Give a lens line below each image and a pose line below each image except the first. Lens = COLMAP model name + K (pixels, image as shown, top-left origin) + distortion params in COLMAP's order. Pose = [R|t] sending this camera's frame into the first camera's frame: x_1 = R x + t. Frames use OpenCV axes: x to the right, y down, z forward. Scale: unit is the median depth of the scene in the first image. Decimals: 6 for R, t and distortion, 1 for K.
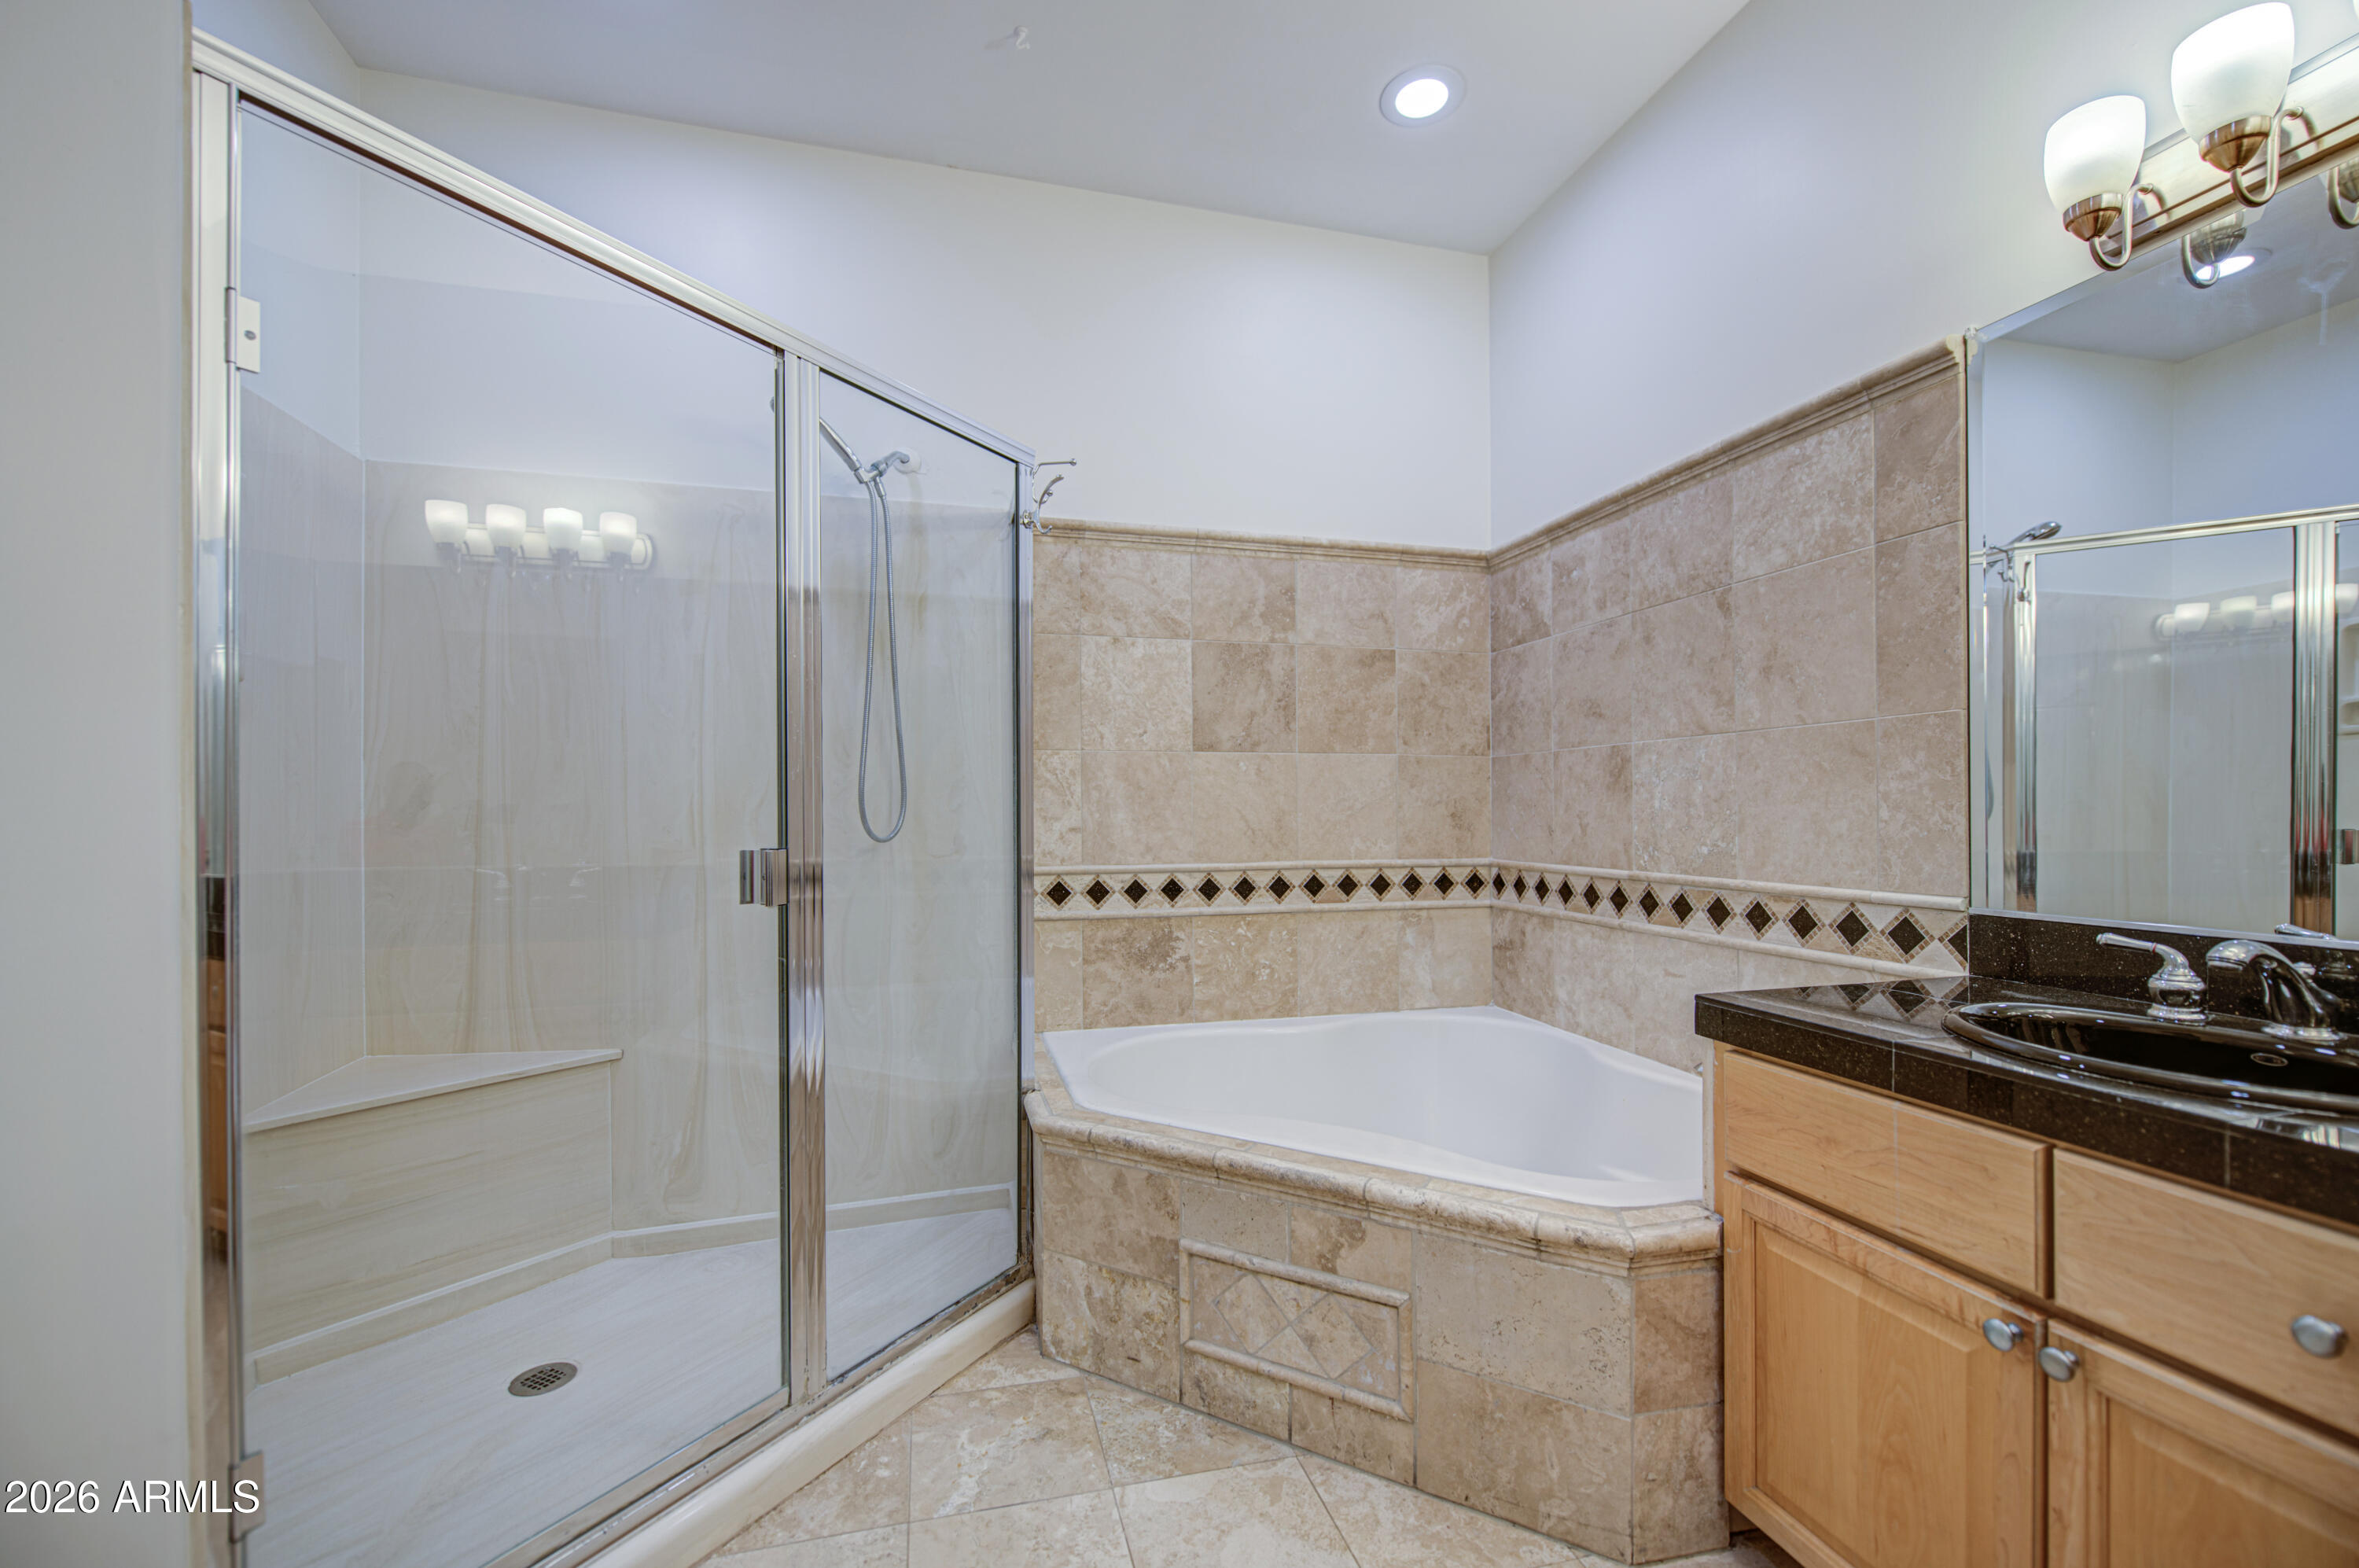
lens RADIAL K [[976.6, 0, 1178.7], [0, 976.6, 806.7], [0, 0, 1]] dist [0.002055, -0.002481]
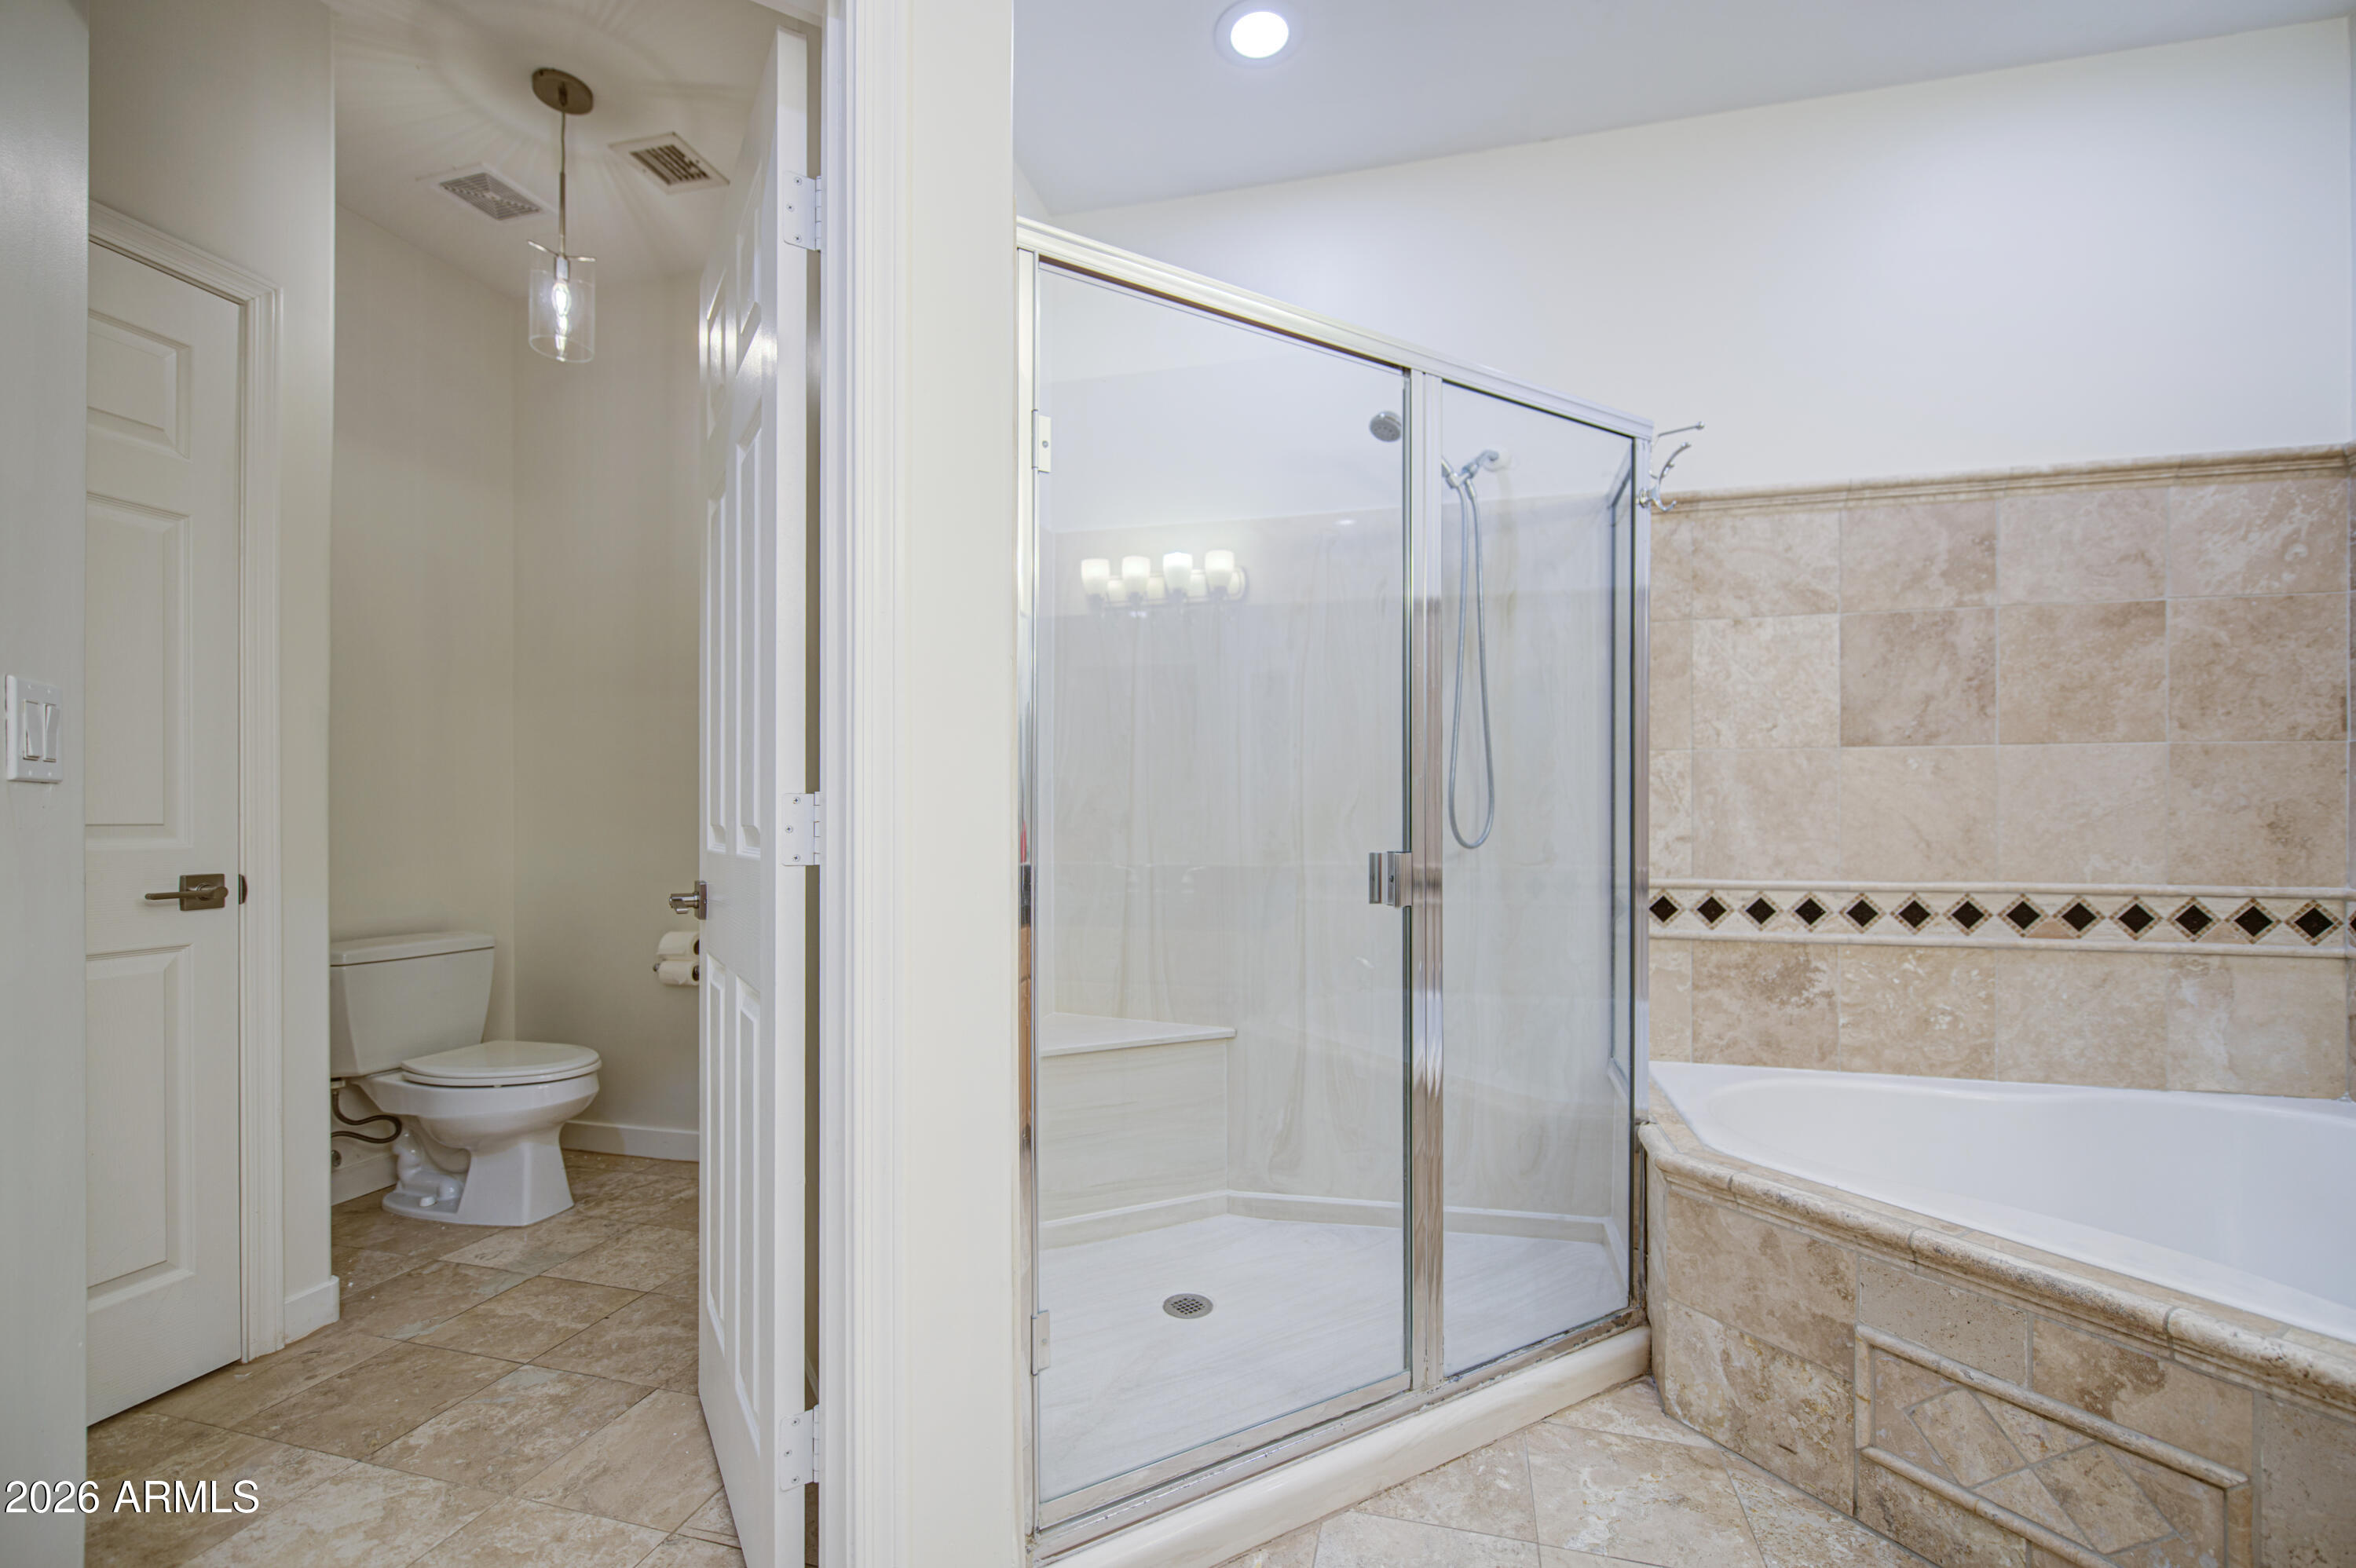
lens RADIAL K [[1000.2, 0, 1177.6], [0, 1000.2, 823.2], [0, 0, 1]] dist [0.004029, -0.004252]
pose [[0.869712, 0.005204, -0.493532, -0.072161], [-0.001253, 0.999964, 0.008335, 0.002708], [0.493558, -0.006630, 0.869688, -0.032556]]
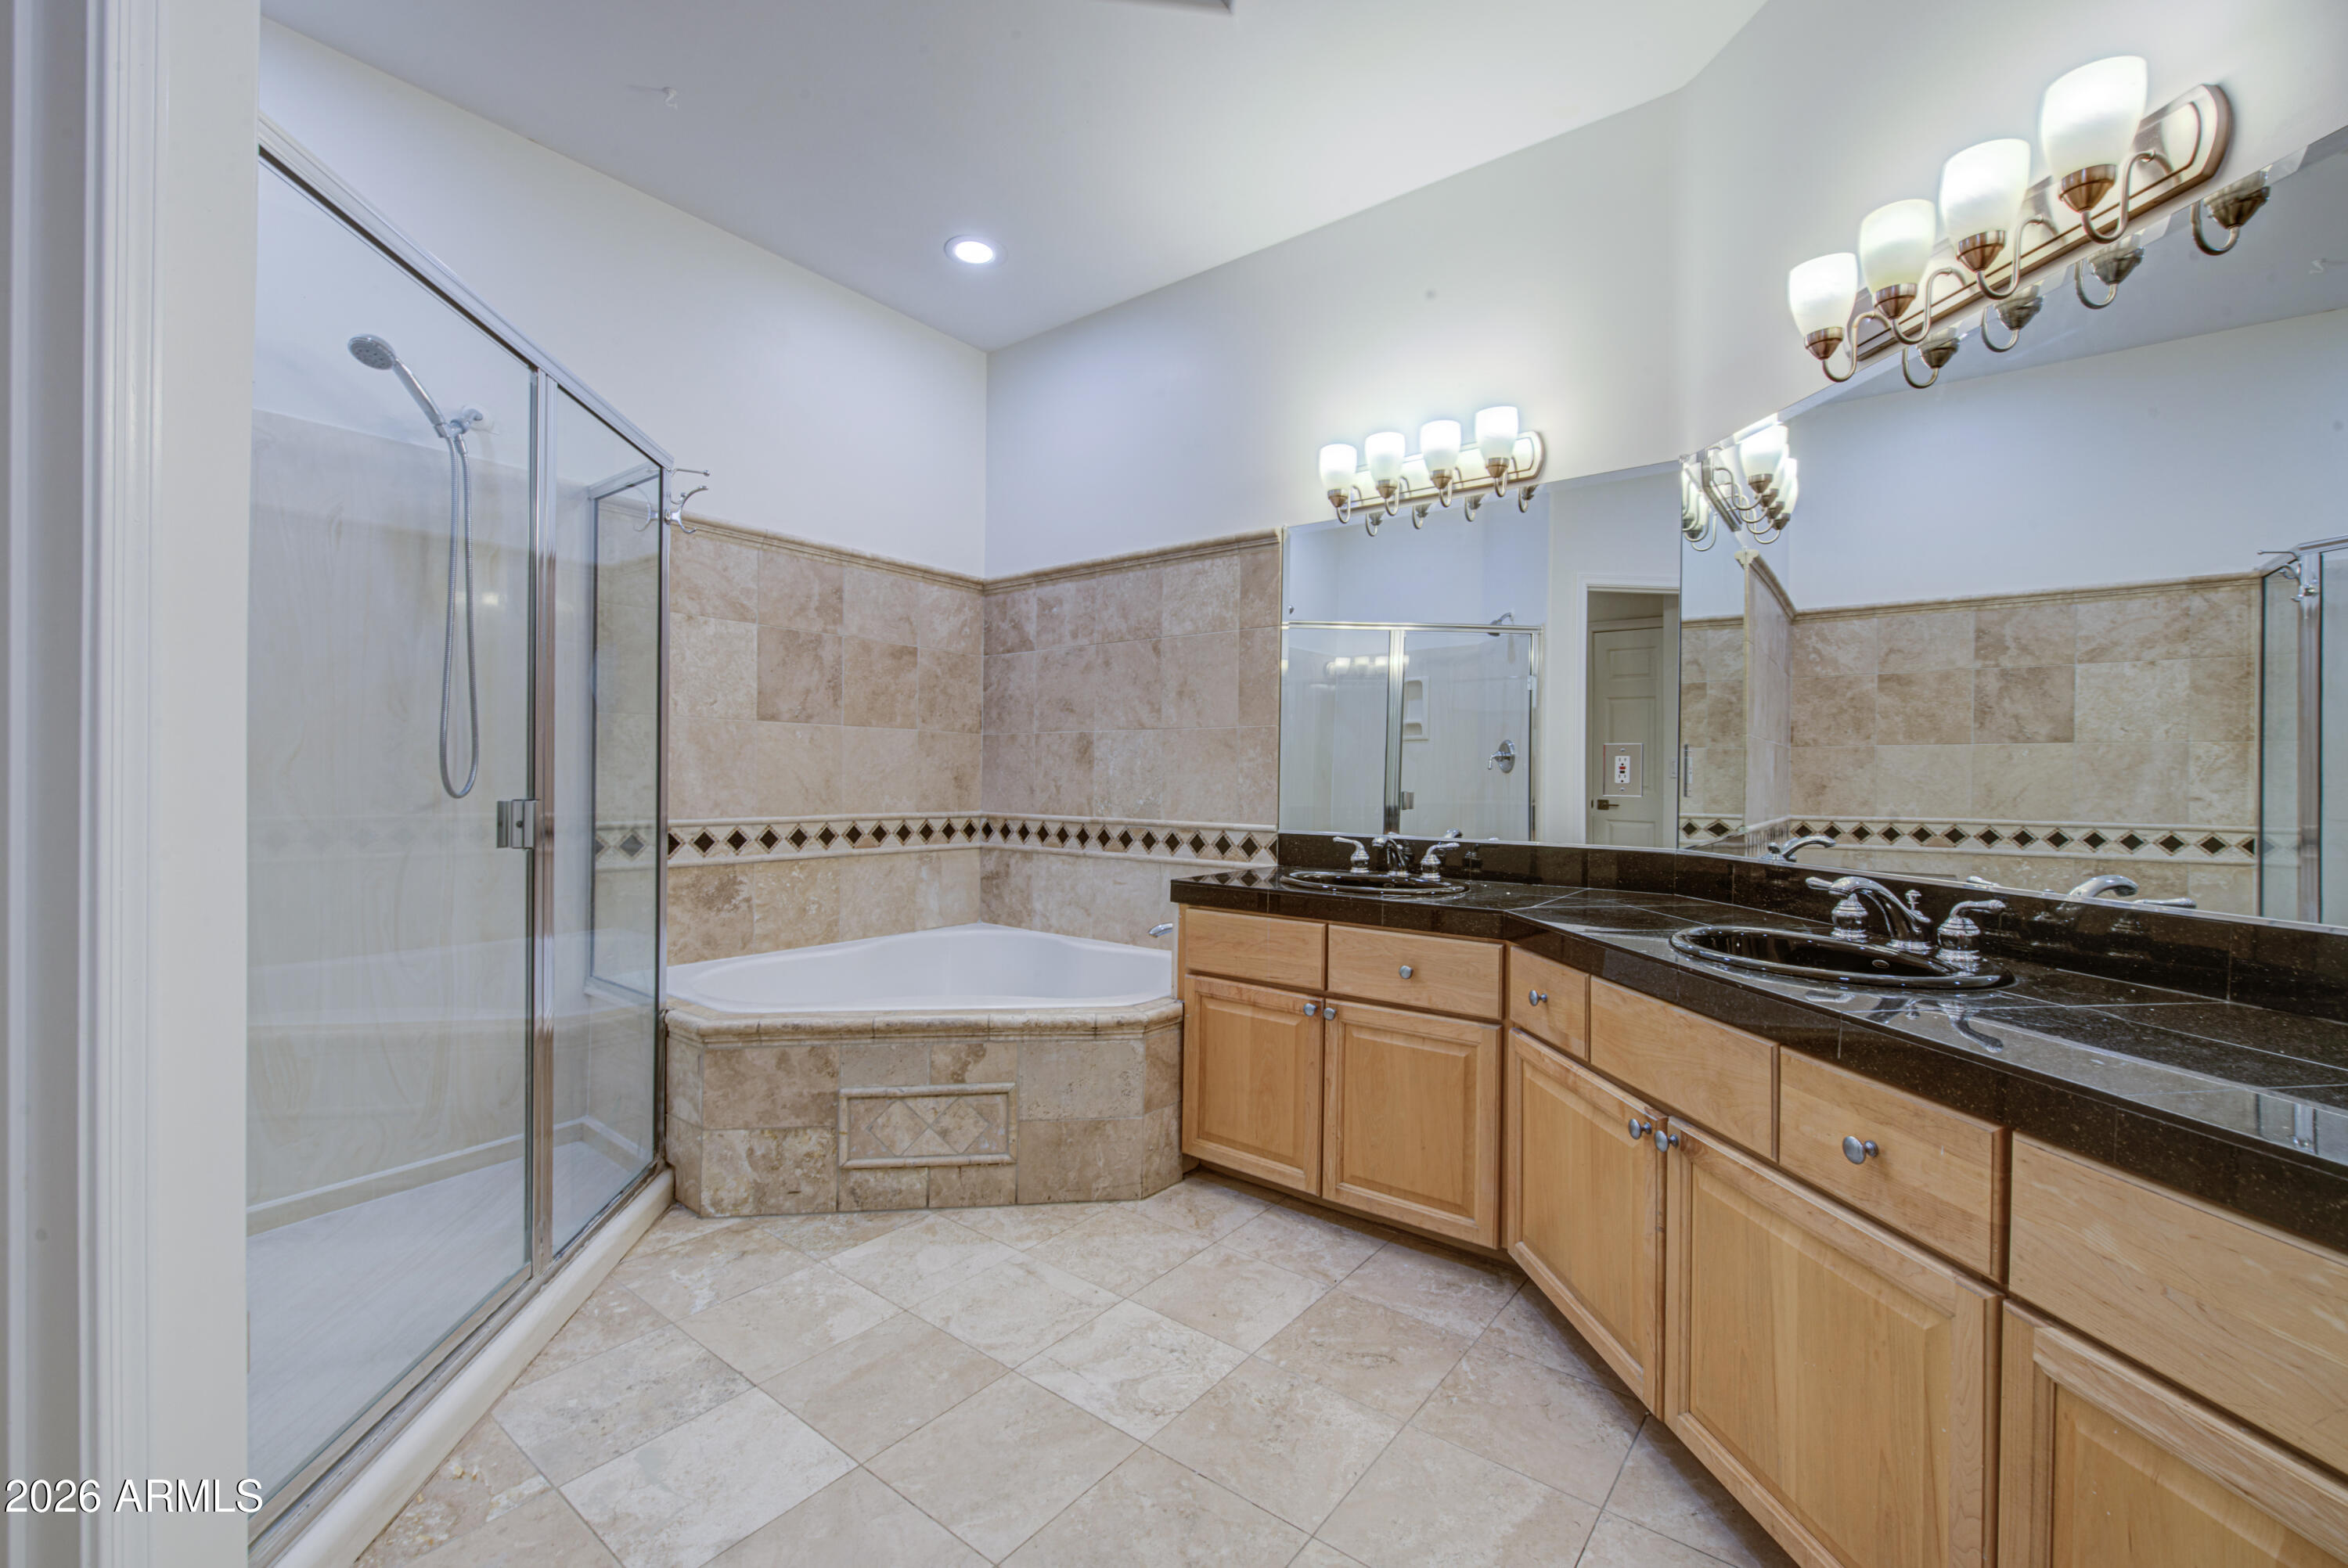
lens RADIAL K [[983.2, 0, 1184.2], [0, 983.2, 793.0], [0, 0, 1]] dist [-0.000515, -0.000252]
pose [[0.787255, 0.003353, 0.616618, -0.397637], [-0.016887, 0.999727, 0.016124, 0.002694], [-0.616396, -0.023107, 0.787097, -0.302755]]
